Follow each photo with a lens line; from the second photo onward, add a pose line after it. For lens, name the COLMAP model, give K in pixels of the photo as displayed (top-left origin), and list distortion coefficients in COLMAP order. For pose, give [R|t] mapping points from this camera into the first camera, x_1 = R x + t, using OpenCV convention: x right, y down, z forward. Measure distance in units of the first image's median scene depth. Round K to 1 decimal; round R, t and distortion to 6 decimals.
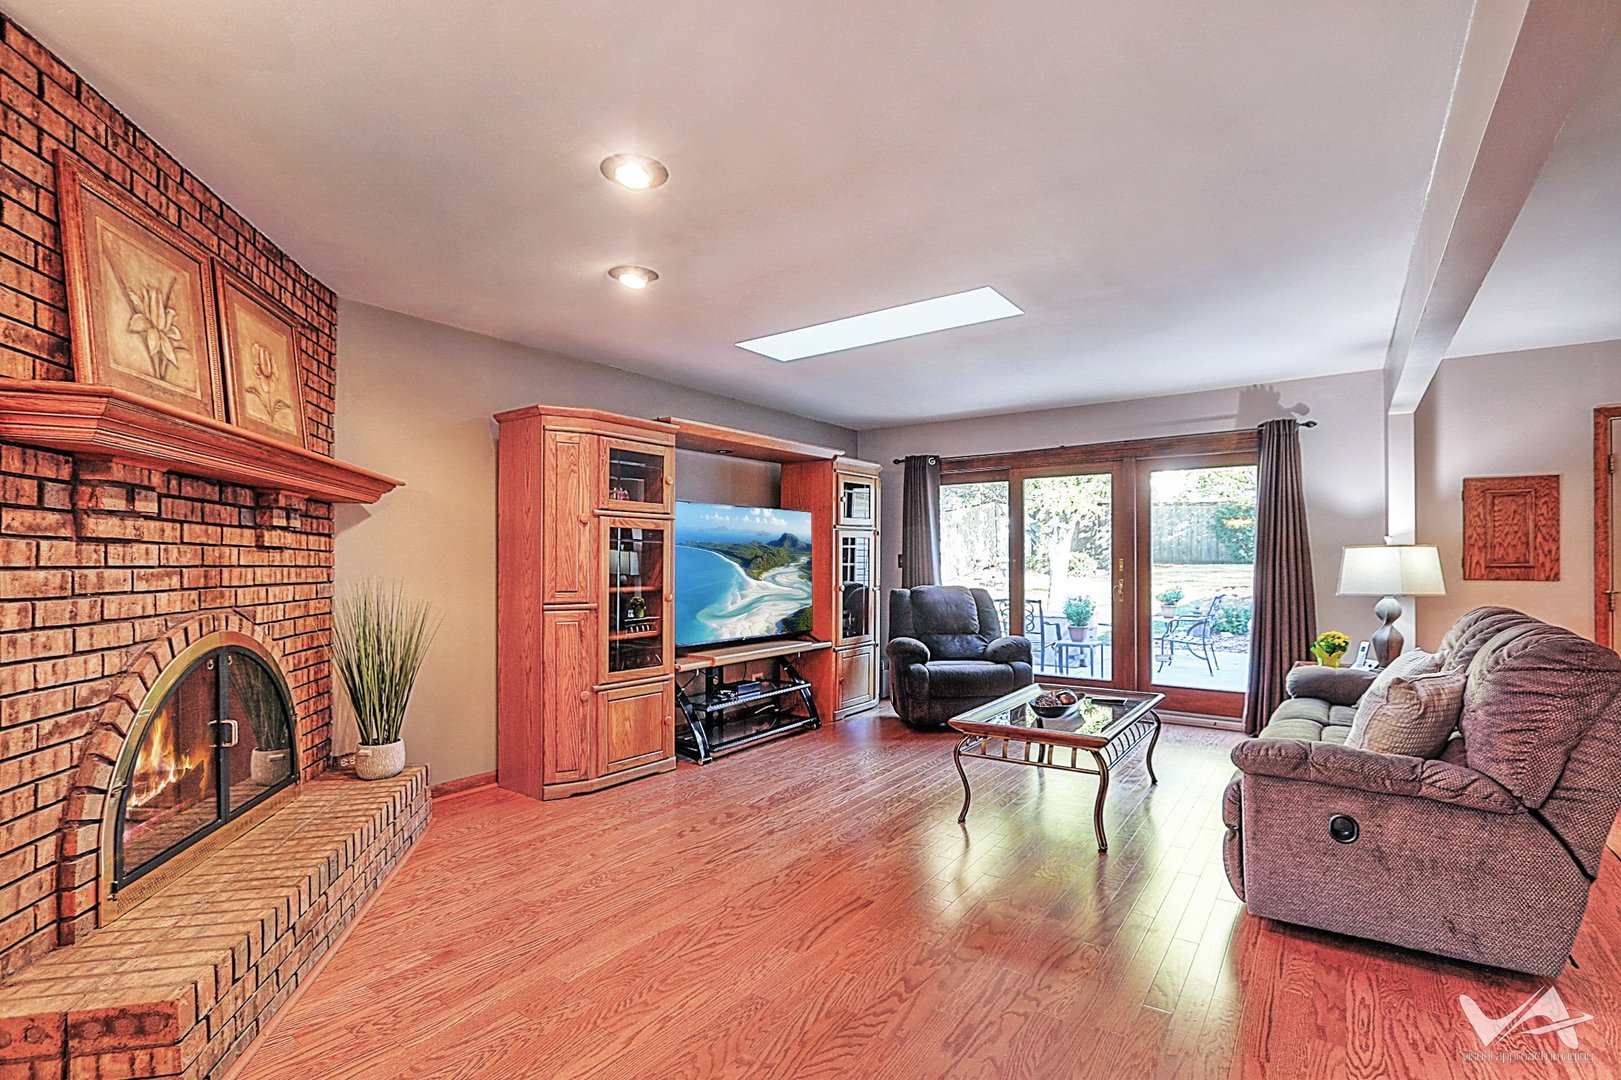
lens RADIAL K [[753.2, 0, 797.8], [0, 753.2, 558.6], [0, 0, 1]] dist [-0.015100, 0.002717]
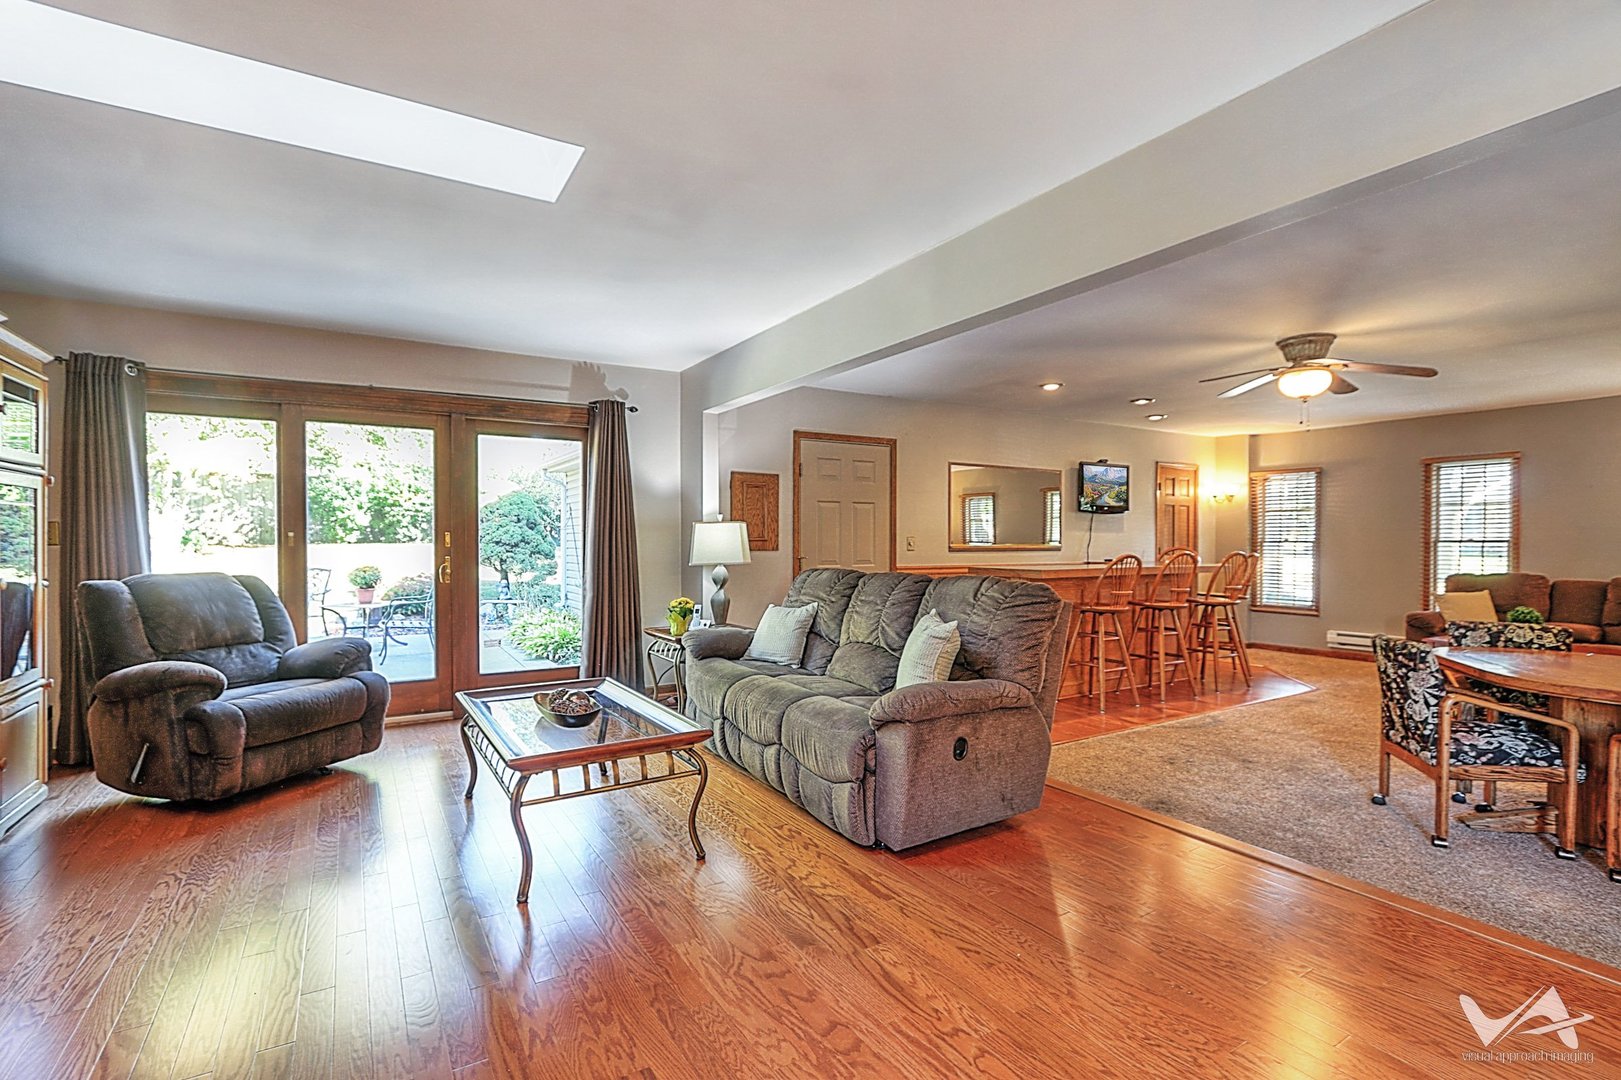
lens RADIAL K [[753.2, 0, 804.2], [0, 753.2, 546.6], [0, 0, 1]] dist [-0.015100, 0.002717]
pose [[0.383595, -0.005058, 0.923488, -0.265102], [-0.002279, 0.999977, 0.006423, 0.013389], [-0.923499, -0.004568, 0.383574, 0.409022]]
